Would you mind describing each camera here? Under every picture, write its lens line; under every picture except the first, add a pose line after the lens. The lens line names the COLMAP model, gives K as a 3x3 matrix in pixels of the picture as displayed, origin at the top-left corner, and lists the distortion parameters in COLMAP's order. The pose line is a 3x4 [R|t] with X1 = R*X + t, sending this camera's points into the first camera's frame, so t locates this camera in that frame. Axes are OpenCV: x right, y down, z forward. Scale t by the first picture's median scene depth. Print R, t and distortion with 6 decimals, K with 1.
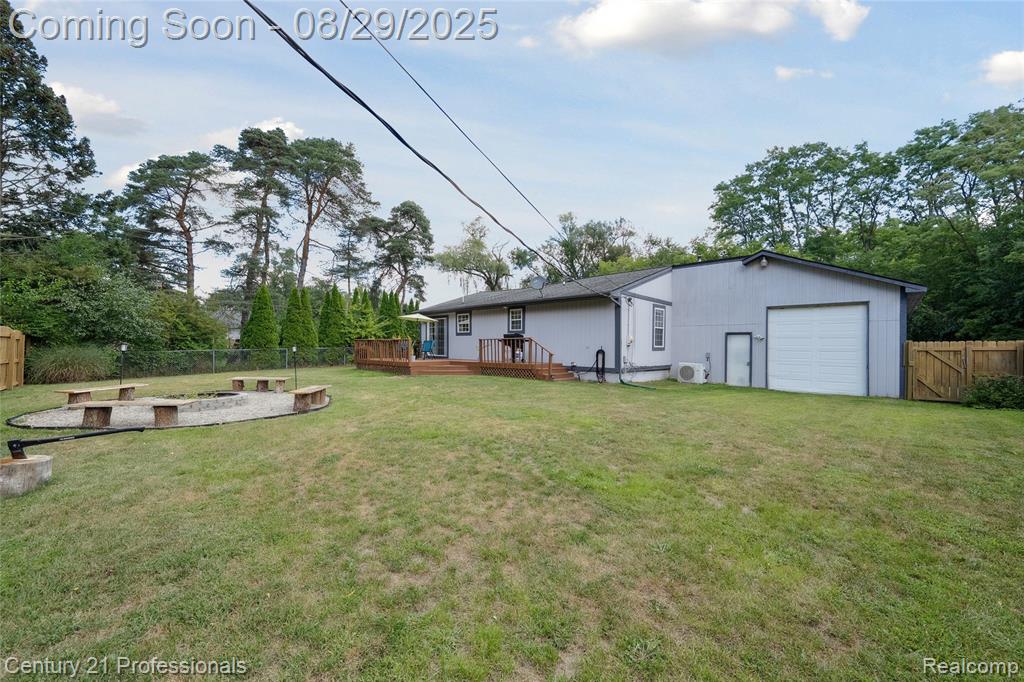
lens RADIAL K [[383.8, 0, 512.0], [0, 383.8, 341.0], [0, 0, 1]] dist [0.000963, 0.000006]
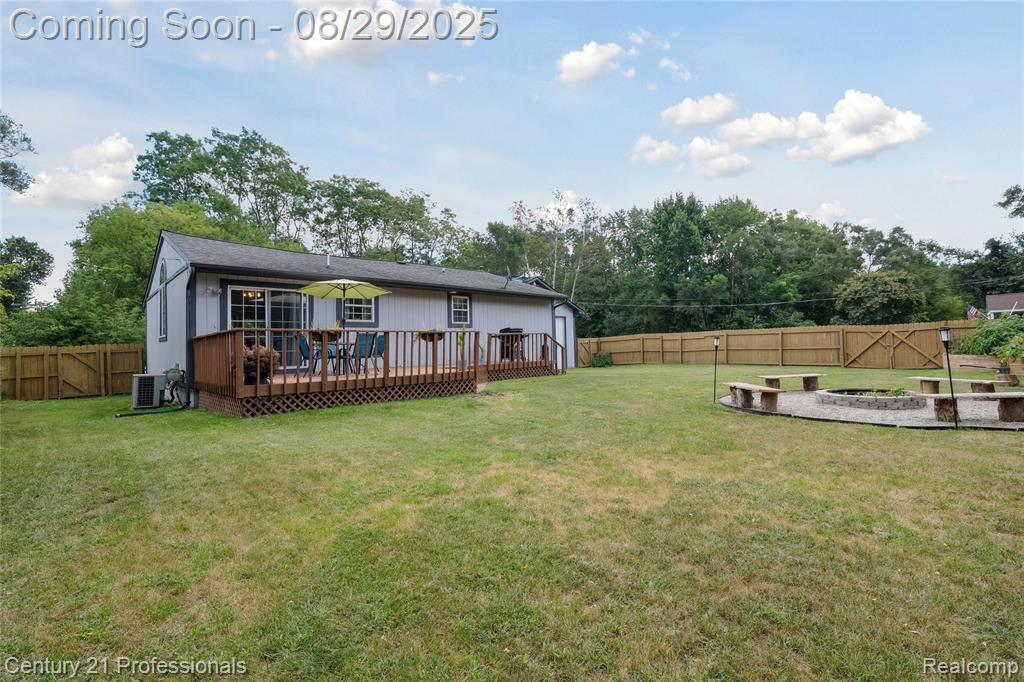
lens RADIAL K [[446.9, 0, 512.0], [0, 446.9, 341.0], [0, 0, 1]] dist [-0.000405, -0.000027]
pose [[0.043201, 0.001895, 0.999065, -1.003297], [0.012051, 0.999924, -0.002418, 0.012866], [-0.998994, 0.012144, 0.043175, 0.973174]]
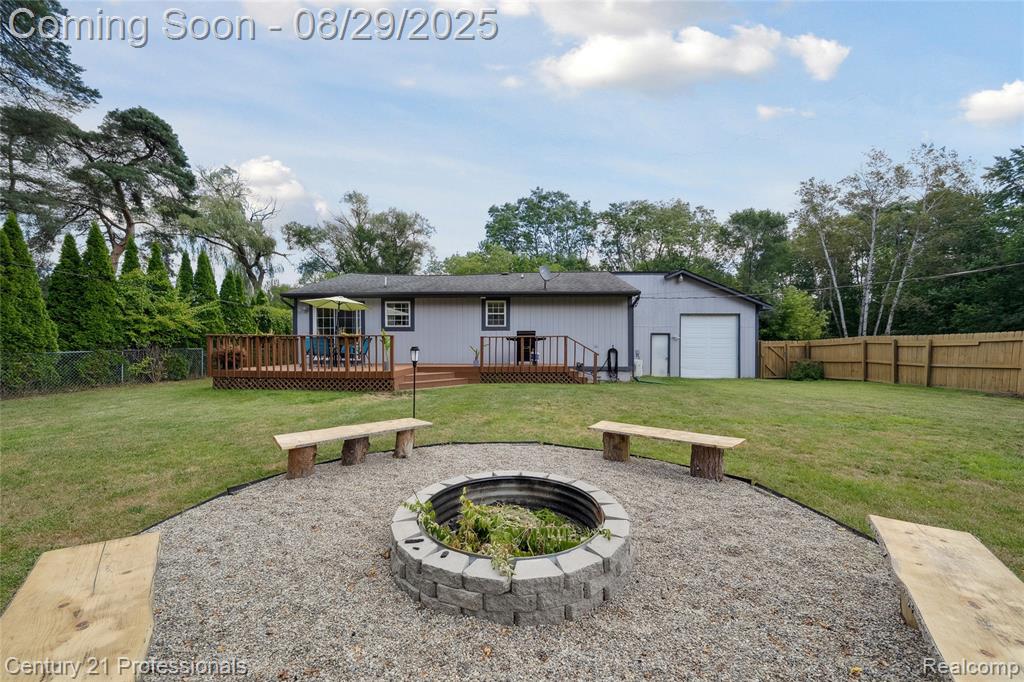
lens RADIAL K [[368.2, 0, 512.0], [0, 368.2, 341.0], [0, 0, 1]] dist [0.000313, -0.000118]
pose [[0.748277, 0.002103, 0.663383, -0.554216], [-0.005154, 0.999983, 0.002643, 0.001976], [-0.663366, -0.005396, 0.748276, 0.435926]]
